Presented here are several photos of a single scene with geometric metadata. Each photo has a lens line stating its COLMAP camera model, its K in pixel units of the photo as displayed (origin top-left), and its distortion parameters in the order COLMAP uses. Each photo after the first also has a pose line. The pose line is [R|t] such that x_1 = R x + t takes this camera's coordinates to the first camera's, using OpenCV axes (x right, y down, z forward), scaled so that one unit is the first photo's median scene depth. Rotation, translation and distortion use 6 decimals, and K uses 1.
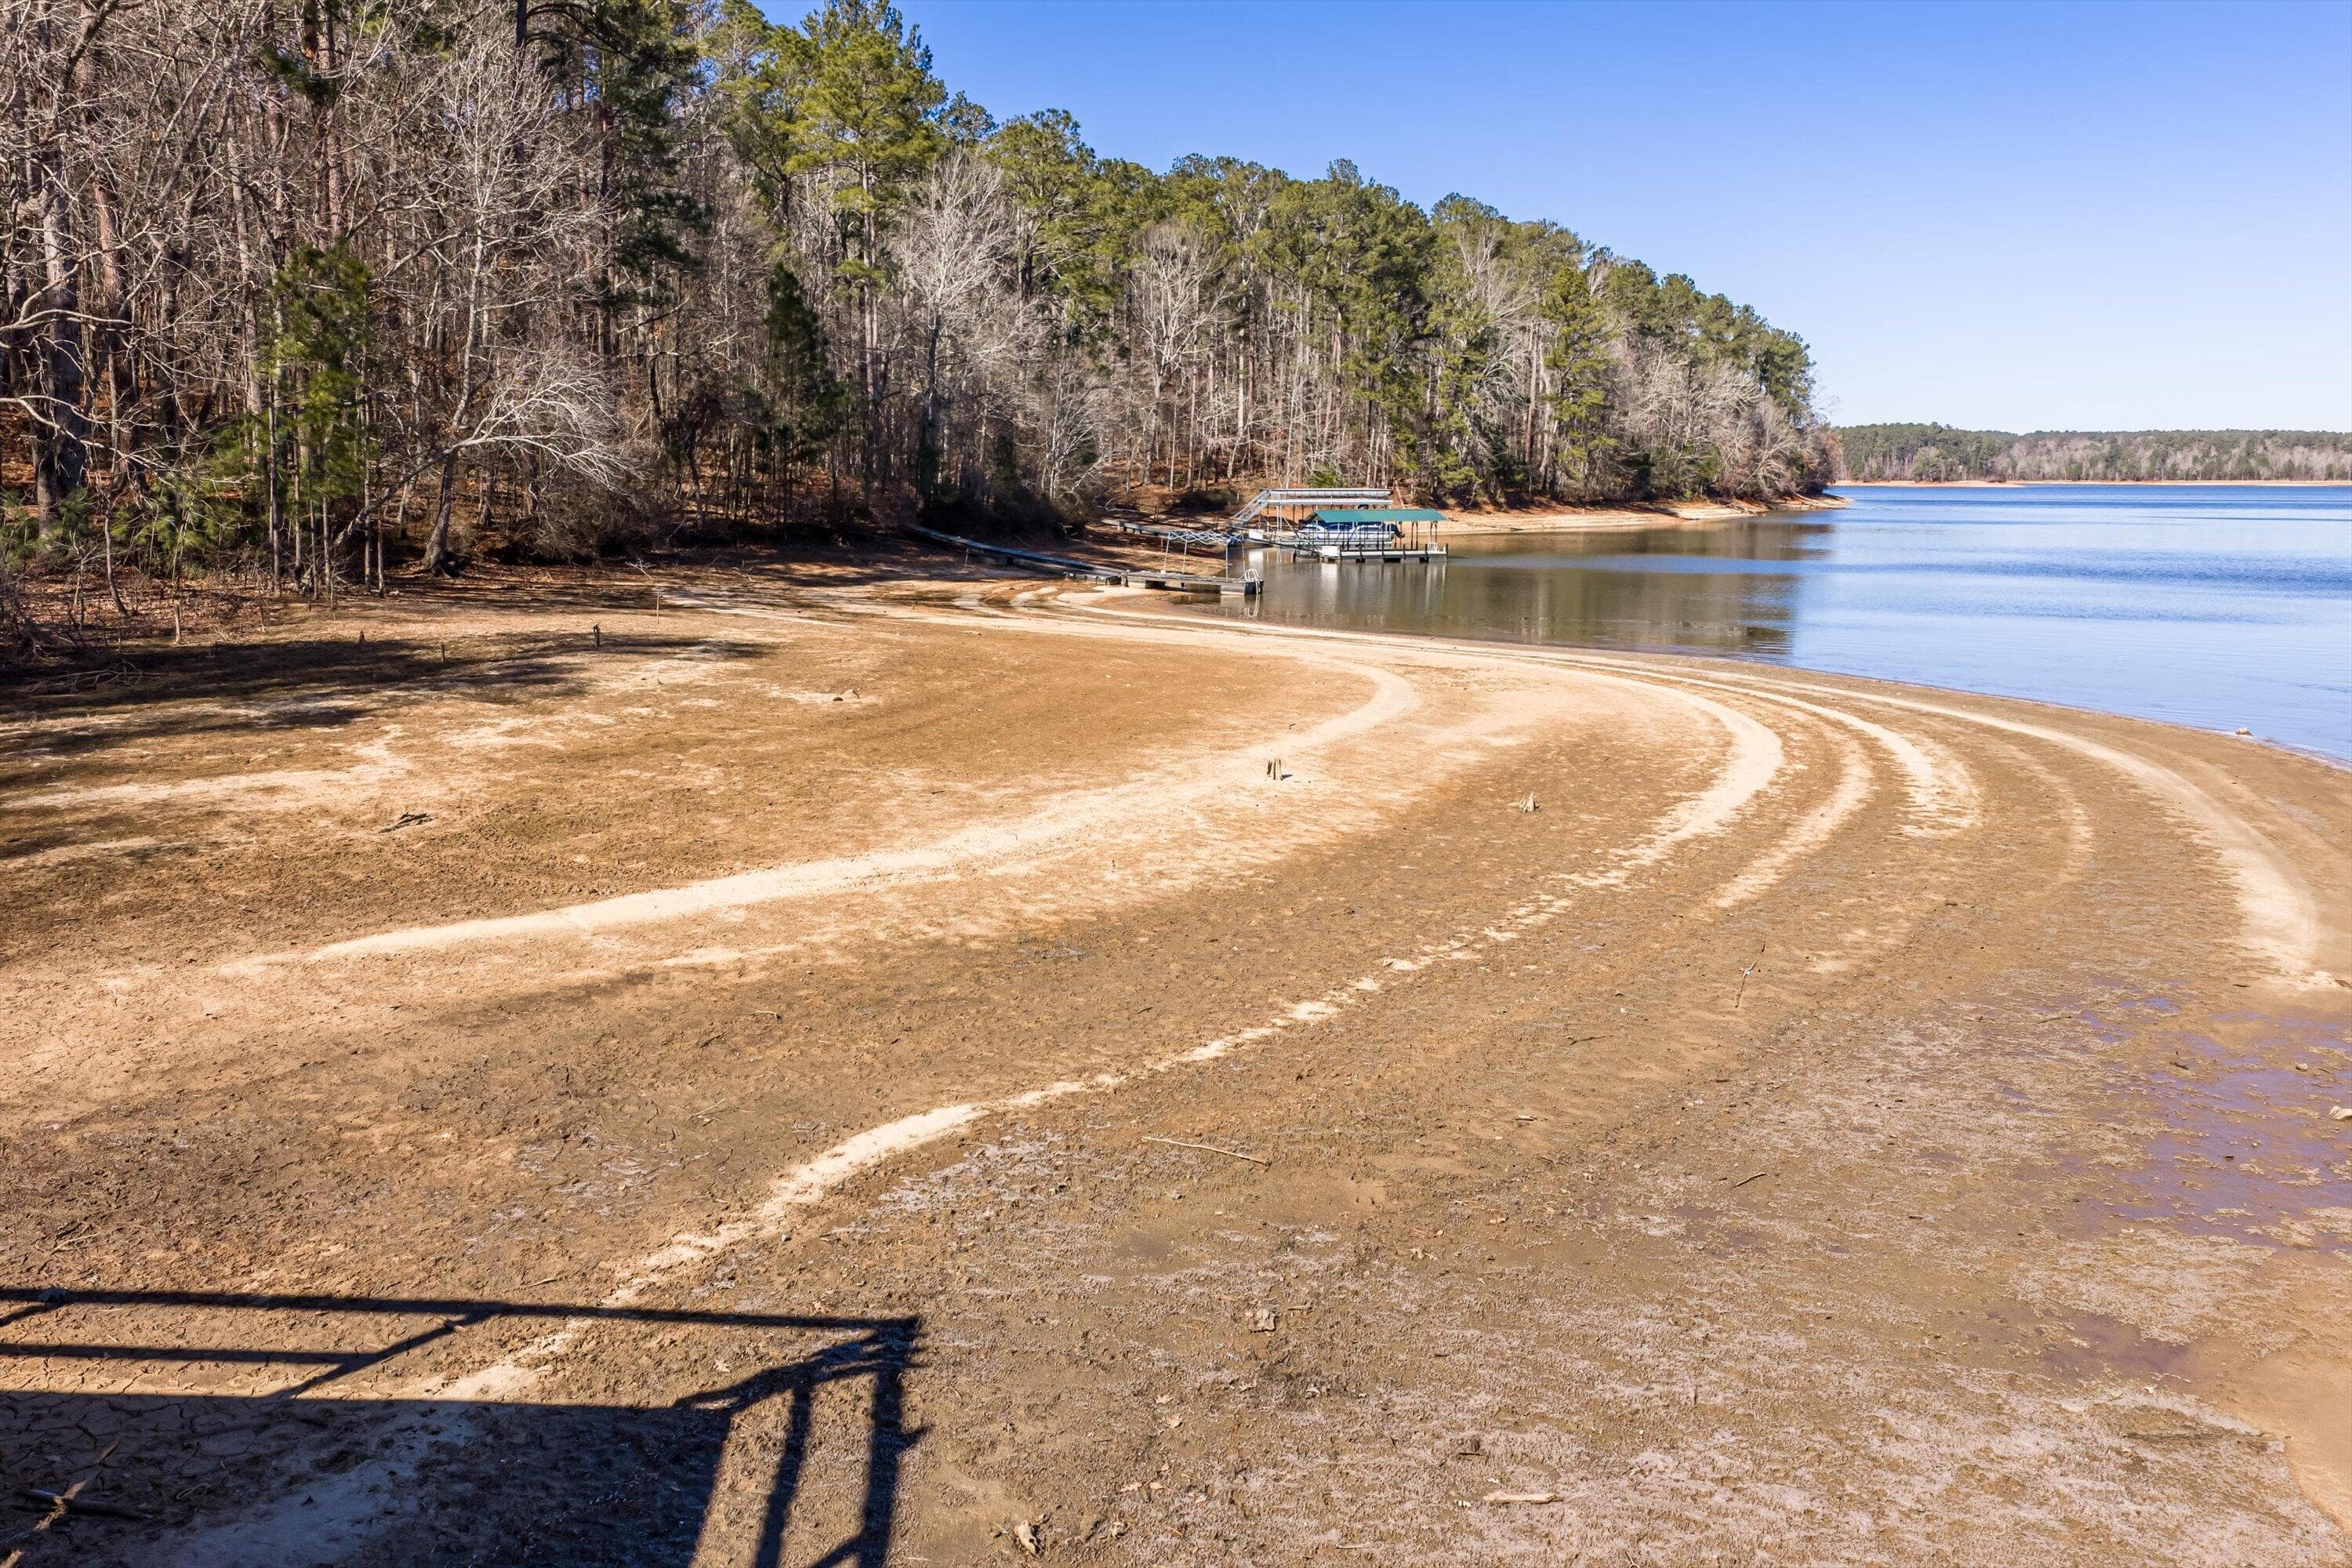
lens RADIAL K [[1949.6, 0, 1173.5], [0, 1949.6, 783.9], [0, 0, 1]] dist [0.010017, -0.013318]
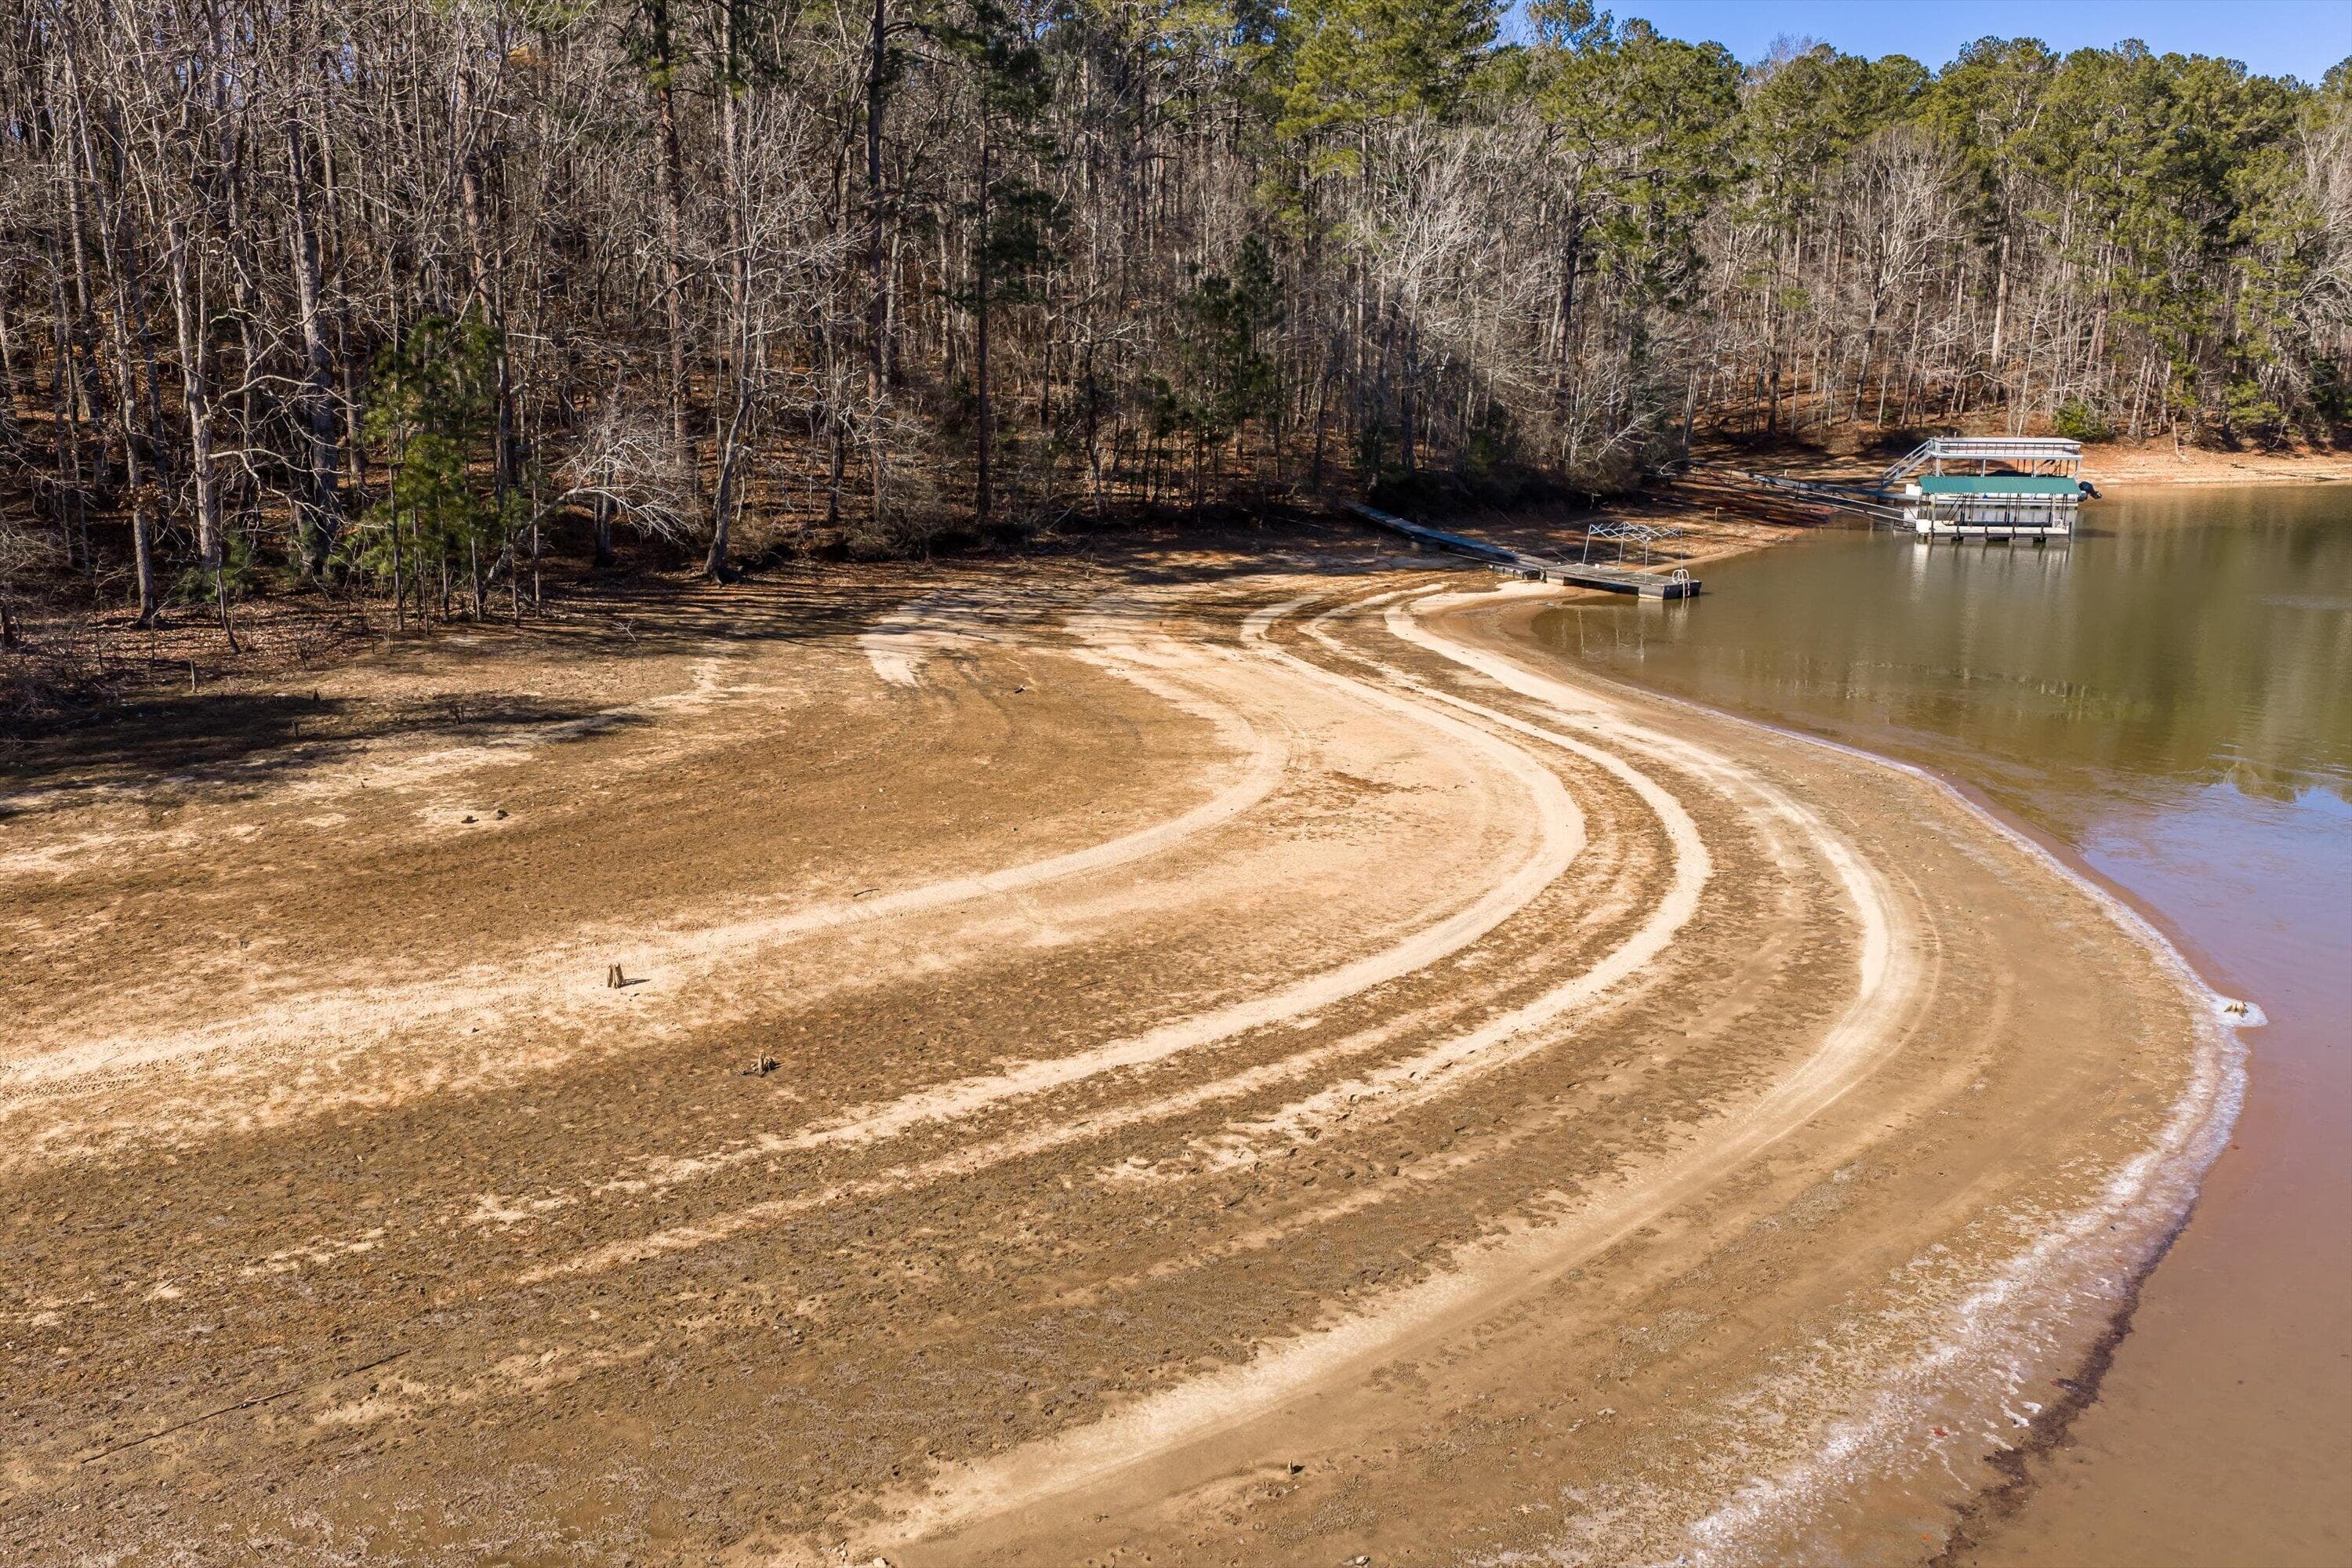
lens RADIAL K [[1949.6, 0, 1177.1], [0, 1949.6, 784.9], [0, 0, 1]] dist [0.010017, -0.013318]
pose [[0.903722, 0.093382, -0.417812, 0.092970], [-0.069944, 0.995014, 0.071100, -0.025184], [0.422368, -0.035031, 0.905747, 0.032385]]
